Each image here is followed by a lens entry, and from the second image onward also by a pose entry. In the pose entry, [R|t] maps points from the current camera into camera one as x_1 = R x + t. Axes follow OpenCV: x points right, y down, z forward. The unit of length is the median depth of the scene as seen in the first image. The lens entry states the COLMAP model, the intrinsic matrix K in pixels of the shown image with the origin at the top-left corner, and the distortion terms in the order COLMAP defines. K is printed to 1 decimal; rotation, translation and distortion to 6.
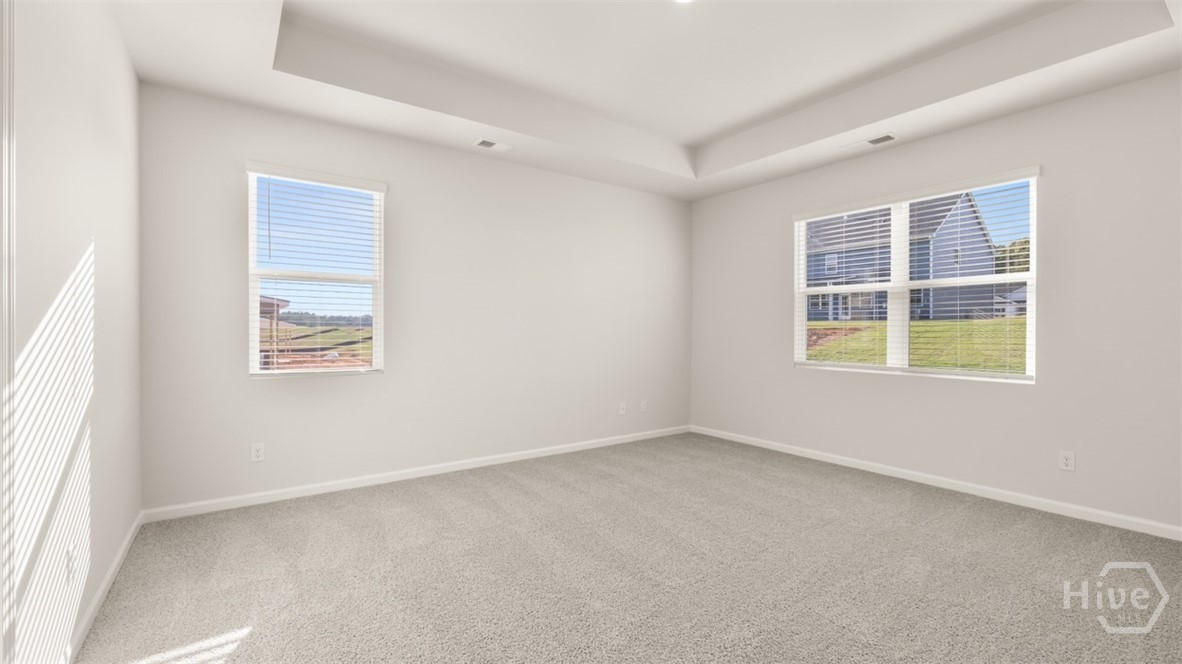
lens RADIAL K [[501.7, 0, 600.1], [0, 501.7, 334.9], [0, 0, 1]] dist [0.015309, 0.000099]
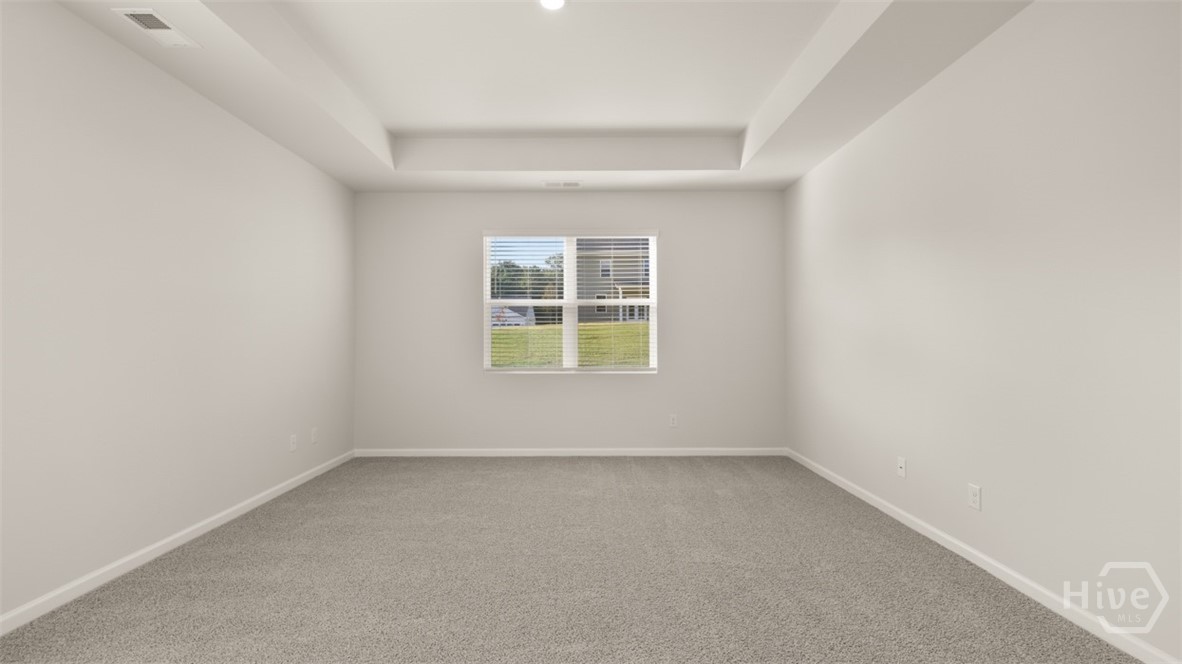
lens RADIAL K [[485.2, 0, 585.2], [0, 485.2, 334.3], [0, 0, 1]] dist [-0.000429, -0.000072]
pose [[0.590456, 0.006892, 0.807041, -0.362899], [0.014109, 0.999723, -0.018861, 0.004677], [-0.806947, 0.022523, 0.590195, 0.263499]]
